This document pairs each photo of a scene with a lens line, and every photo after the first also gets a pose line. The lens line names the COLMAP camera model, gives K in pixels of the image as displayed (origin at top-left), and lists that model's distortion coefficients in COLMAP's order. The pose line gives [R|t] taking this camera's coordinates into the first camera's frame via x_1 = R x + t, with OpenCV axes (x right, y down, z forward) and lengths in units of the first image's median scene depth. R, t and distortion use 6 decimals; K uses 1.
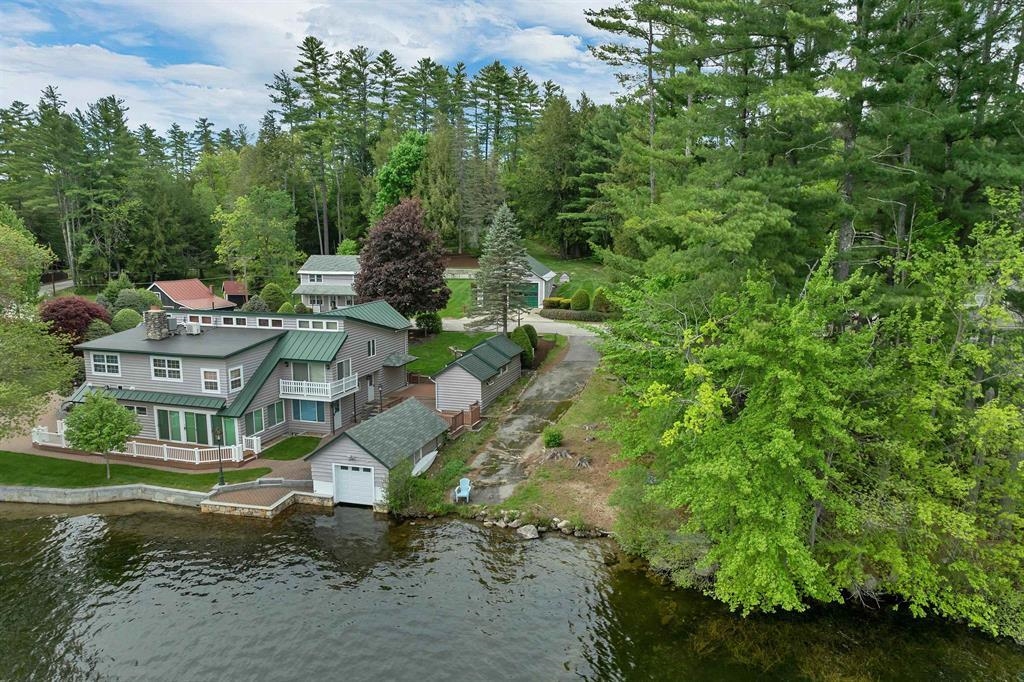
lens RADIAL K [[745.3, 0, 513.6], [0, 745.3, 337.8], [0, 0, 1]] dist [-0.033706, 0.000529]
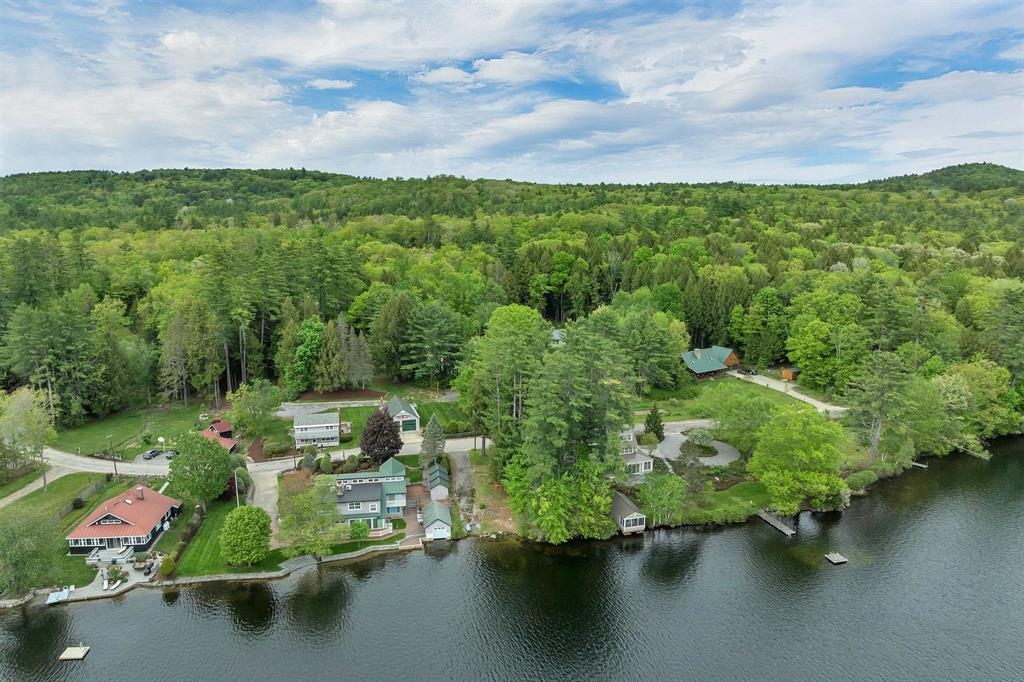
lens RADIAL K [[745.3, 0, 506.2], [0, 745.3, 341.9], [0, 0, 1]] dist [-0.033706, 0.000529]
pose [[0.904479, -0.091233, 0.416646, -1.264951], [0.072158, 0.995505, 0.061342, -0.854358], [-0.420370, -0.025418, 0.906997, -2.183138]]
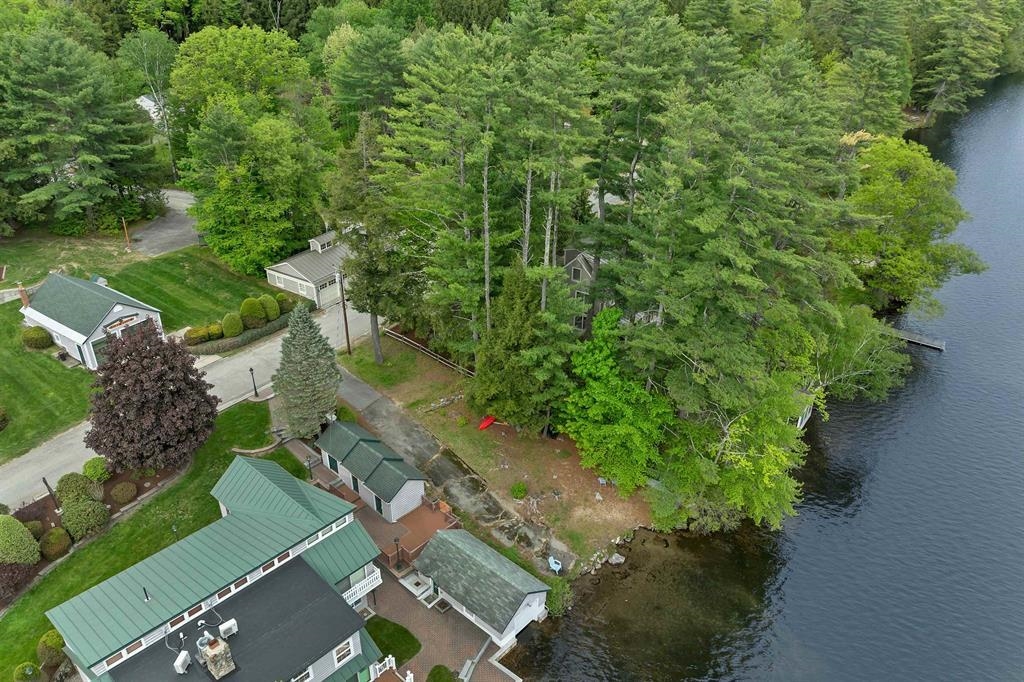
lens RADIAL K [[745.3, 0, 512.6], [0, 745.3, 342.7], [0, 0, 1]] dist [-0.033706, 0.000529]
pose [[0.435576, -0.430433, 0.790570, -1.014440], [0.122690, 0.898455, 0.421574, -0.759112], [-0.891751, -0.086632, 0.444156, 0.486410]]
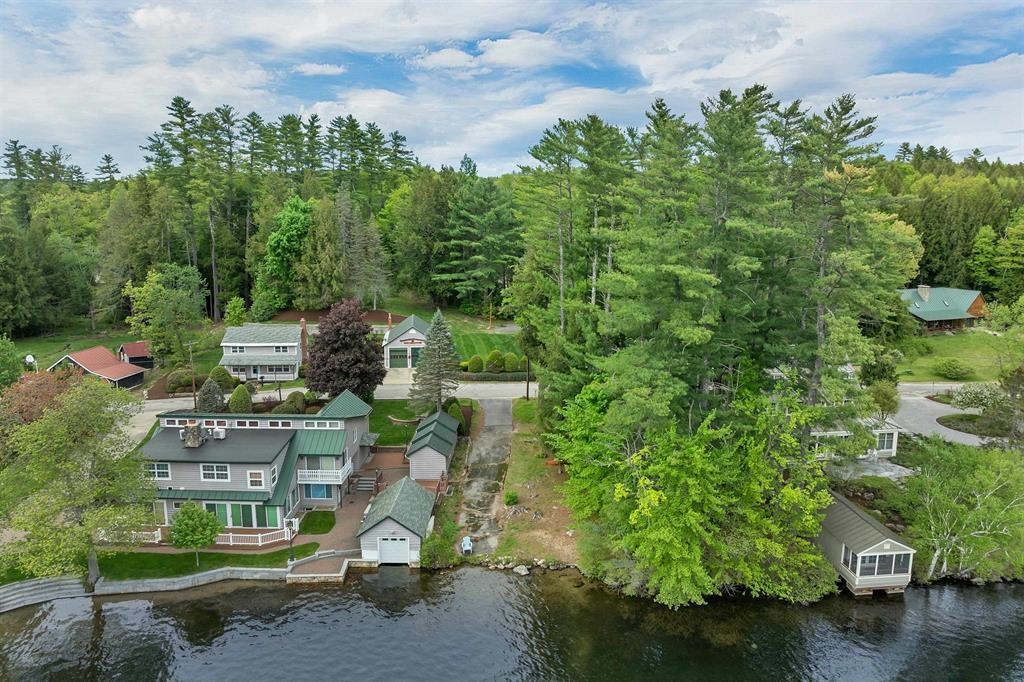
lens RADIAL K [[745.3, 0, 512.7], [0, 745.3, 336.3], [0, 0, 1]] dist [-0.033706, 0.000529]
pose [[0.963693, -0.041883, 0.263706, -0.349286], [0.037725, 0.999071, 0.020812, -0.235211], [-0.264333, -0.010108, 0.964378, -0.440519]]
